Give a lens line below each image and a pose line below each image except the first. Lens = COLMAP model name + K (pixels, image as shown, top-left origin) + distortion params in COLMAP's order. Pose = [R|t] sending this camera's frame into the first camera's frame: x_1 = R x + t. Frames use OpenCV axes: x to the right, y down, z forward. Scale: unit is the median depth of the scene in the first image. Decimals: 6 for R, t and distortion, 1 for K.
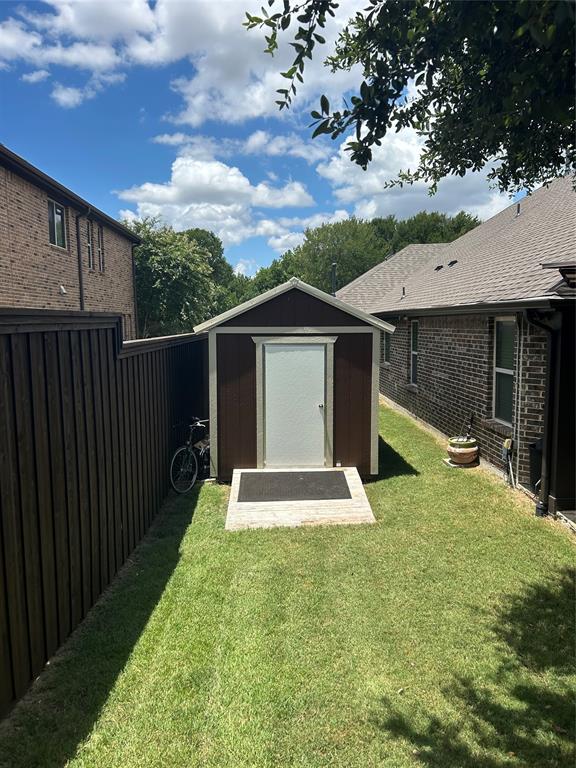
lens RADIAL K [[585.5, 0, 289.9], [0, 585.5, 390.0], [0, 0, 1]] dist [0.018461, -0.012038]
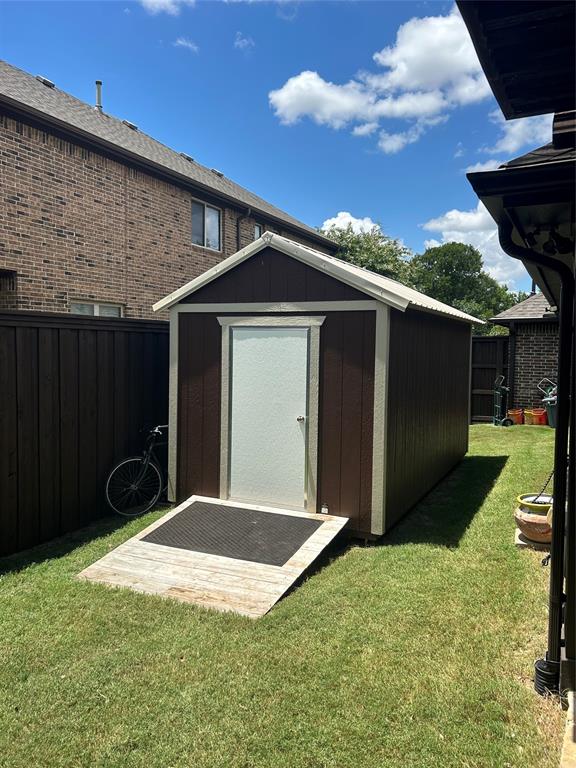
lens RADIAL K [[585.5, 0, 296.8], [0, 585.5, 371.3], [0, 0, 1]] dist [0.018461, -0.012038]
pose [[0.883247, 0.038830, -0.467298, 0.366976], [-0.074034, 0.995614, -0.057202, 0.011833], [0.463027, 0.085119, 0.882247, 0.398985]]
